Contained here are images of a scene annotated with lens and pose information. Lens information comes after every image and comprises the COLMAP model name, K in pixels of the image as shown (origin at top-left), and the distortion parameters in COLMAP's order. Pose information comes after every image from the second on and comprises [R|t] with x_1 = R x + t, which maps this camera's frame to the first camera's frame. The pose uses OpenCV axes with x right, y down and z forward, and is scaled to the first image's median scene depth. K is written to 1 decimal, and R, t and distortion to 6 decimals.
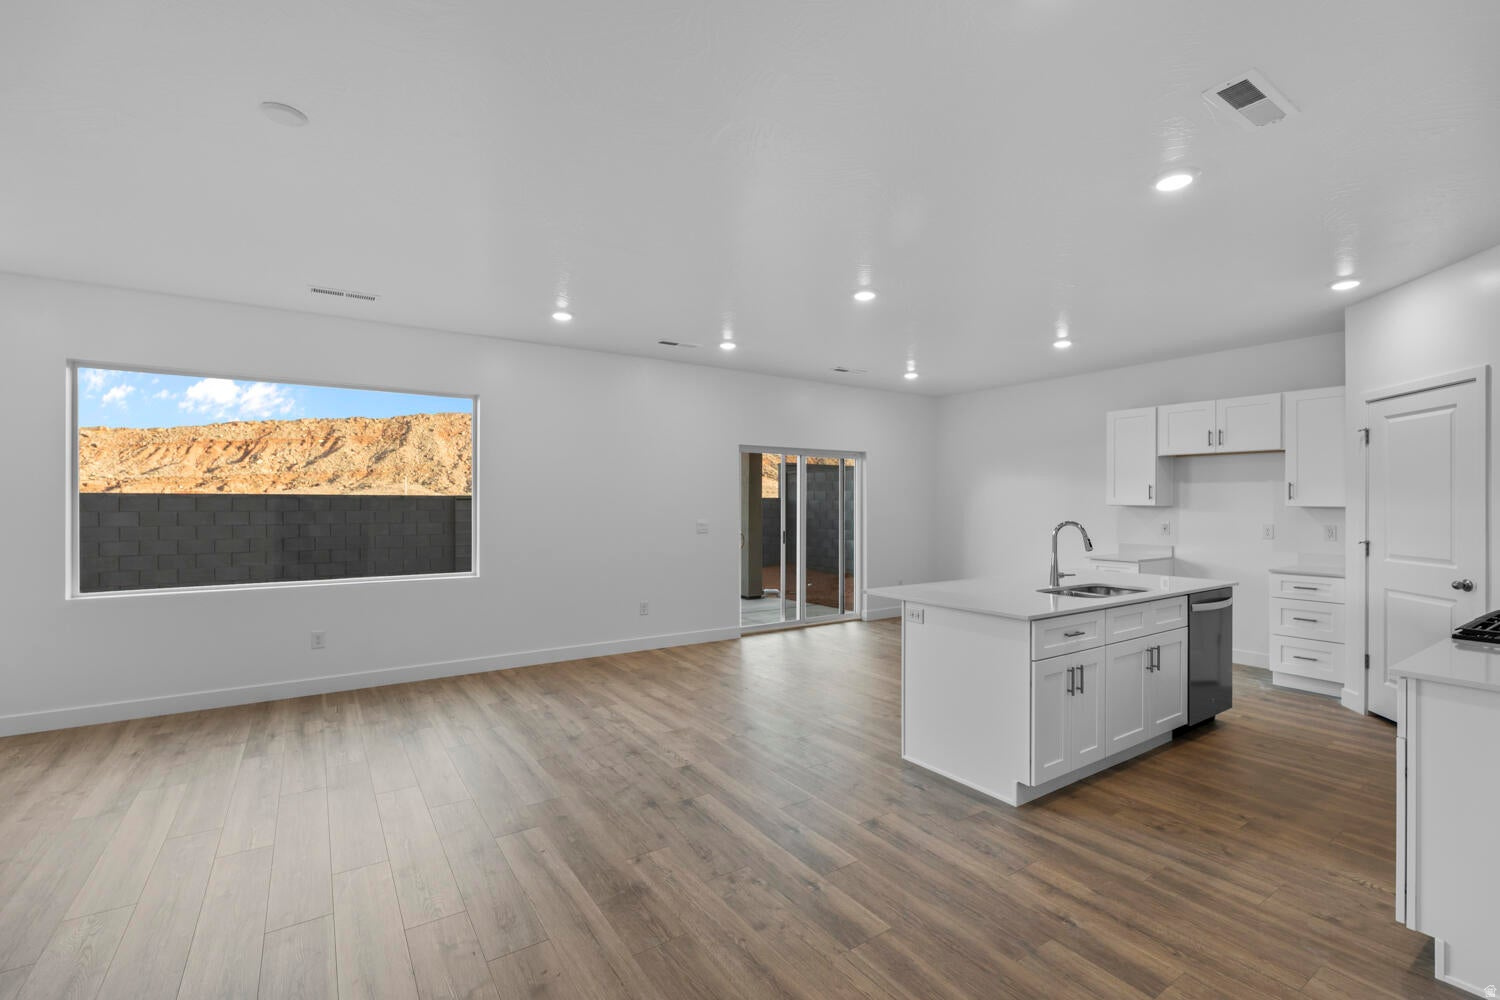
lens RADIAL K [[659.1, 0, 751.1], [0, 659.1, 500.7], [0, 0, 1]] dist [-0.007910, 0.000659]
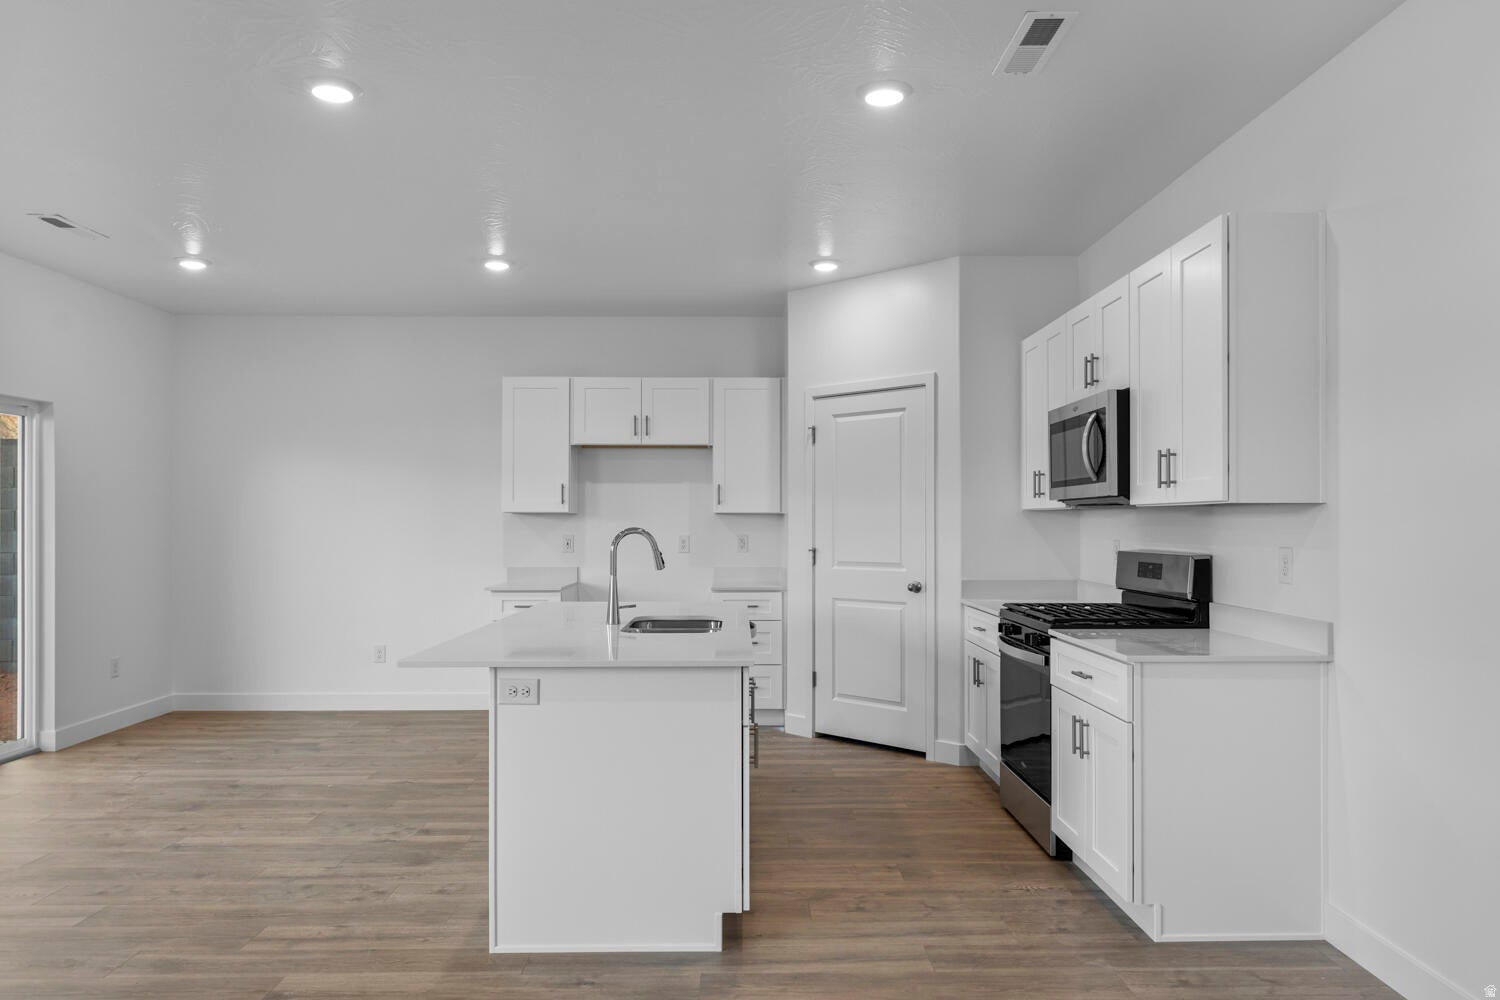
lens RADIAL K [[1019.4, 0, 755.5], [0, 1019.4, 518.7], [0, 0, 1]] dist [-0.001854, 0.001839]
pose [[0.545273, 0.000953, 0.838258, -0.308632], [-0.001217, 0.999999, -0.000345, 0.019988], [-0.838258, -0.000832, 0.545273, 0.285488]]
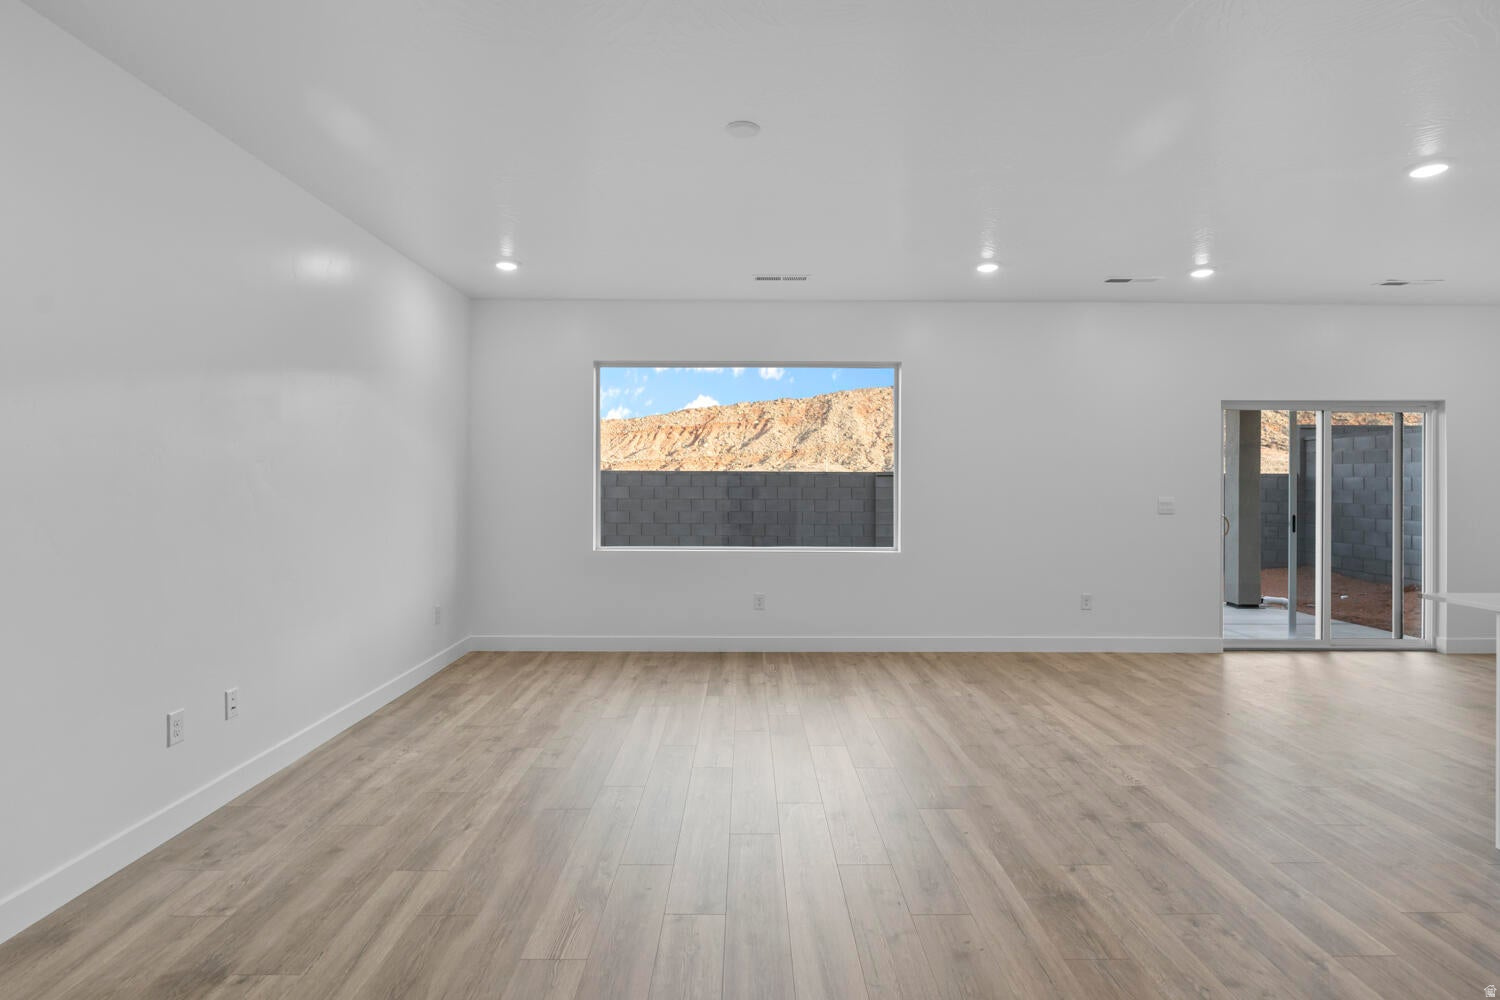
lens RADIAL K [[755.7, 0, 749.8], [0, 755.7, 482.8], [0, 0, 1]] dist [-0.000905, -0.000821]
pose [[0.833915, 0.001460, -0.551892, 0.015430], [-0.000360, 0.999998, 0.002100, 0.014515], [0.551894, -0.001553, 0.833913, -0.051655]]
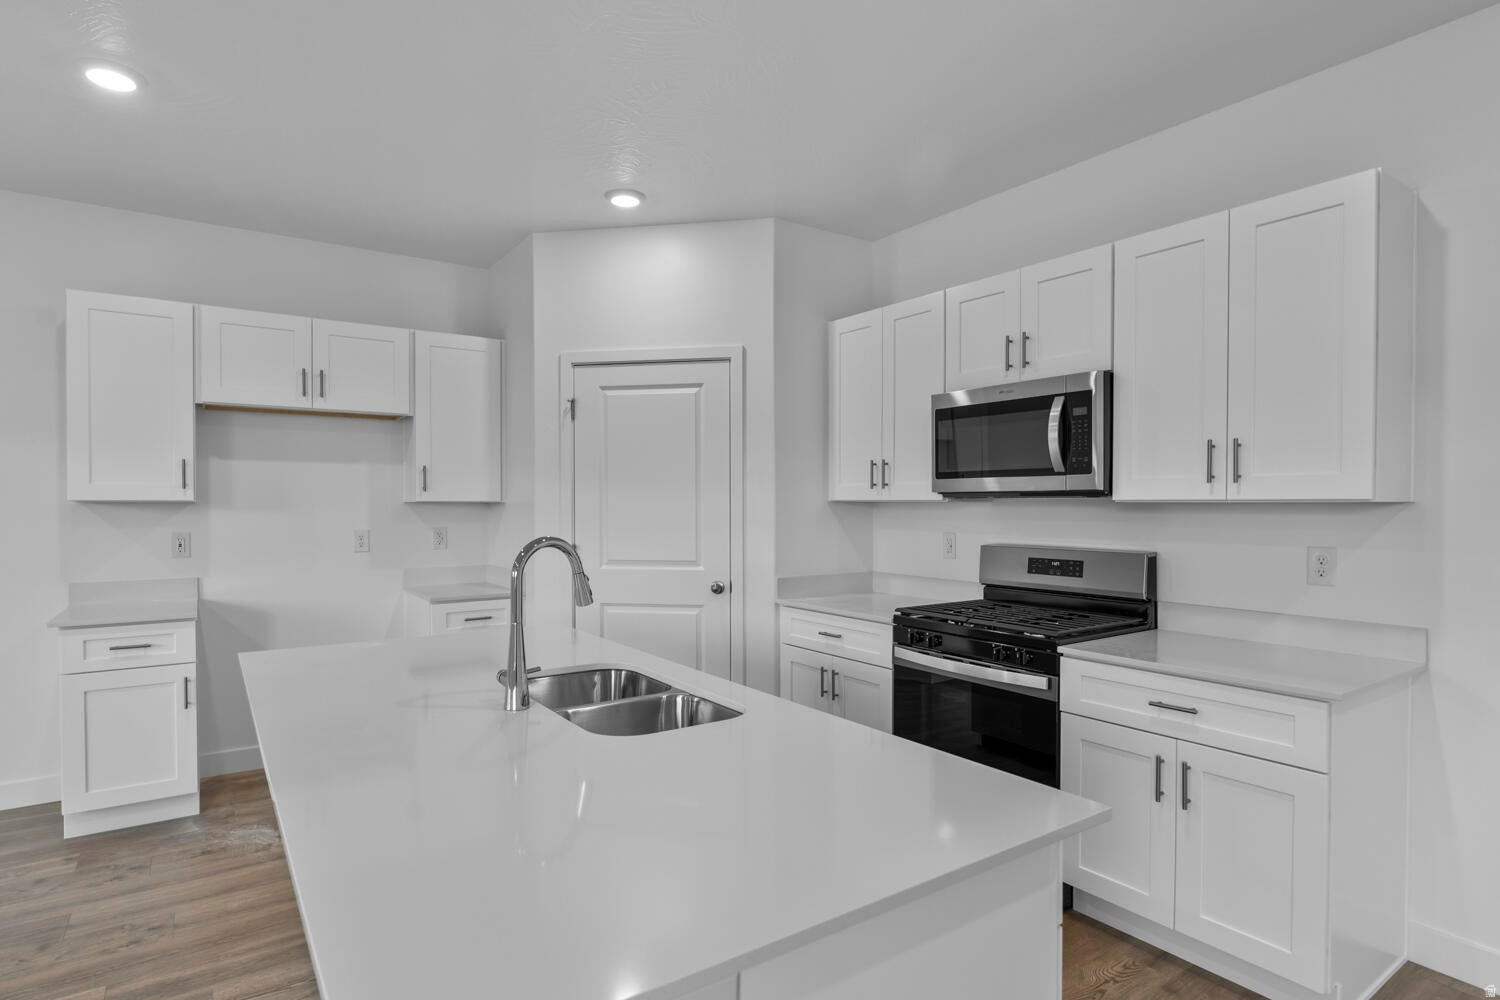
lens RADIAL K [[799.0, 0, 747.3], [0, 799.0, 511.9], [0, 0, 1]] dist [0.000294, 0.001952]
pose [[-0.012326, -0.015619, 0.999802, -0.004904], [-0.002676, 0.999875, 0.015587, 0.007014], [-0.999920, -0.002483, -0.012366, 0.806811]]
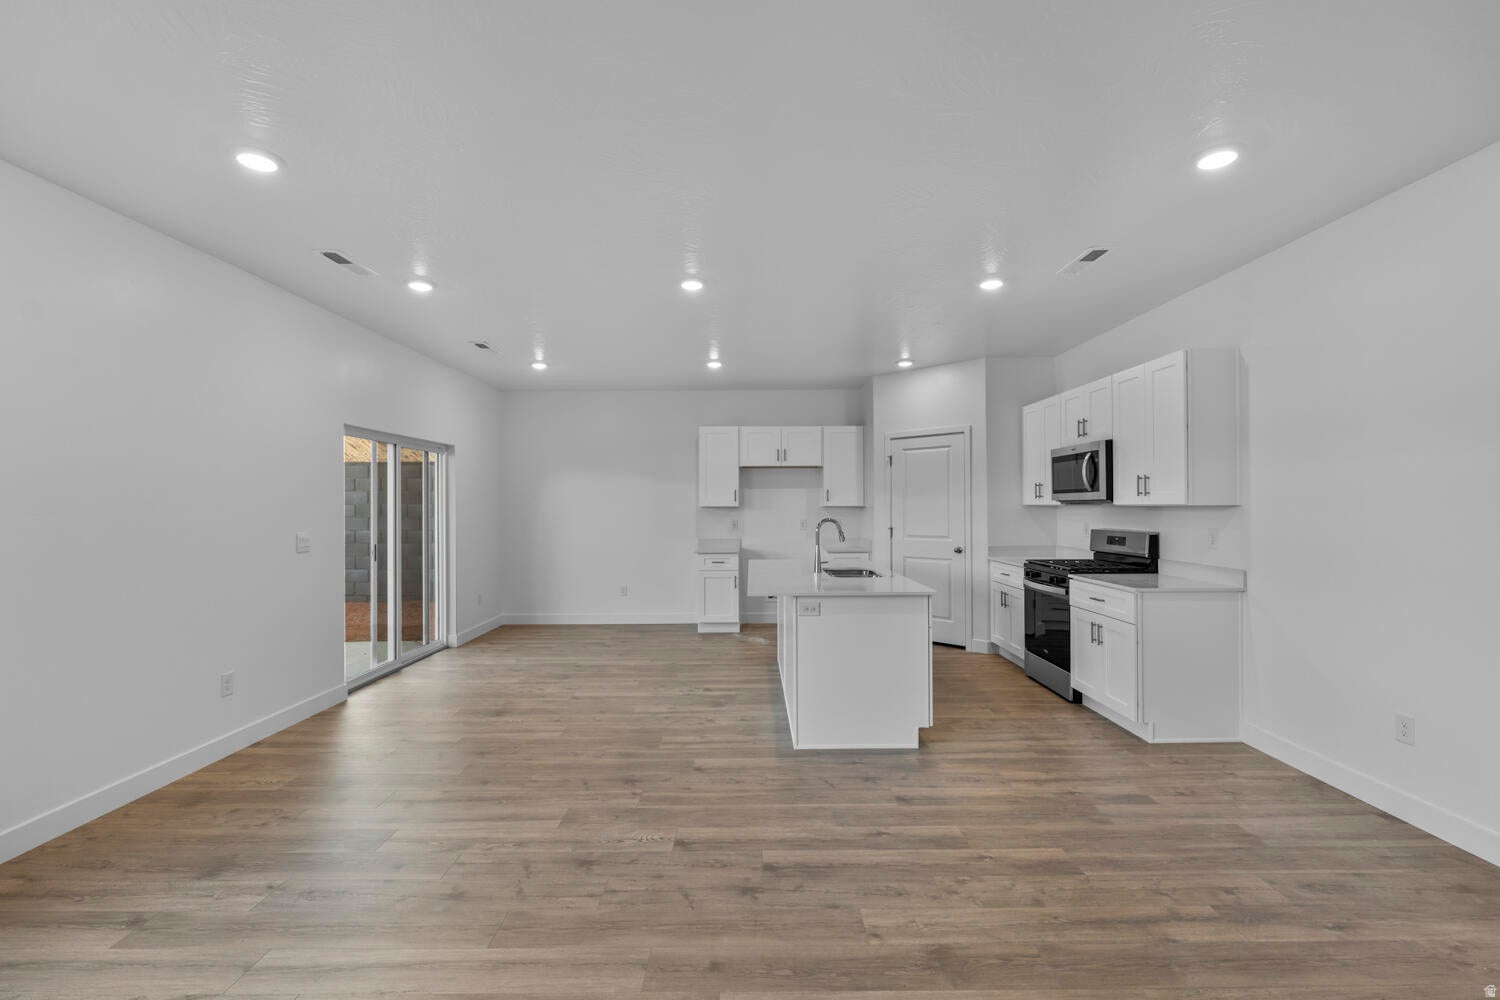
lens RADIAL K [[659.1, 0, 753.3], [0, 659.1, 502.2], [0, 0, 1]] dist [-0.007910, 0.000659]
pose [[0.555590, 0.000057, 0.831457, -0.557700], [0.003782, 0.999989, -0.002596, 0.003579], [-0.831448, 0.004587, 0.555583, 0.396473]]
